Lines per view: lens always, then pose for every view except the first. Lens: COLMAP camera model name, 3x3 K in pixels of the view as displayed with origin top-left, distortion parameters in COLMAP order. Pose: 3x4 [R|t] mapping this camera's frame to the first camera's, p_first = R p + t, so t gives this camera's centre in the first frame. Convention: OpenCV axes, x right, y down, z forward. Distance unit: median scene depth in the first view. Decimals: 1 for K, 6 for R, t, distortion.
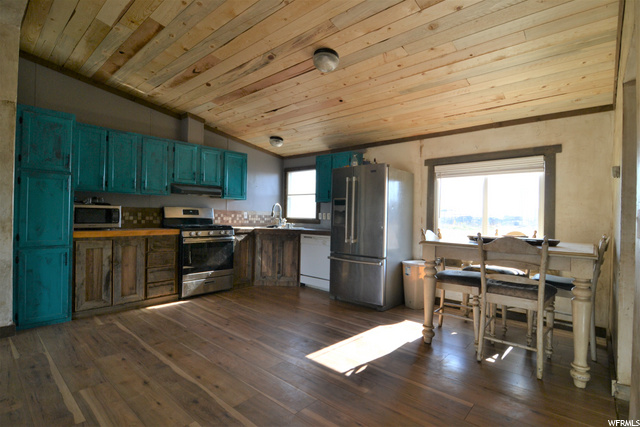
lens RADIAL K [[311.9, 0, 318.7], [0, 311.9, 215.1], [0, 0, 1]] dist [-0.005322, -0.002507]
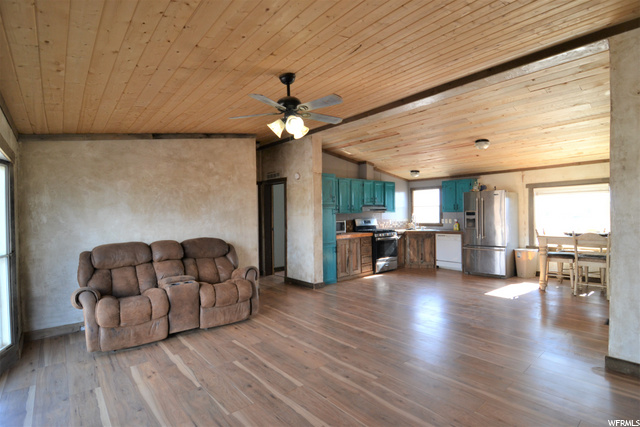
lens RADIAL K [[311.9, 0, 320.4], [0, 311.9, 212.7], [0, 0, 1]] dist [-0.005322, -0.002507]
pose [[0.988994, -0.034883, -0.143786, -0.461369], [0.034393, 0.999391, -0.005893, -0.060538], [0.143904, 0.000883, 0.989591, -0.695946]]
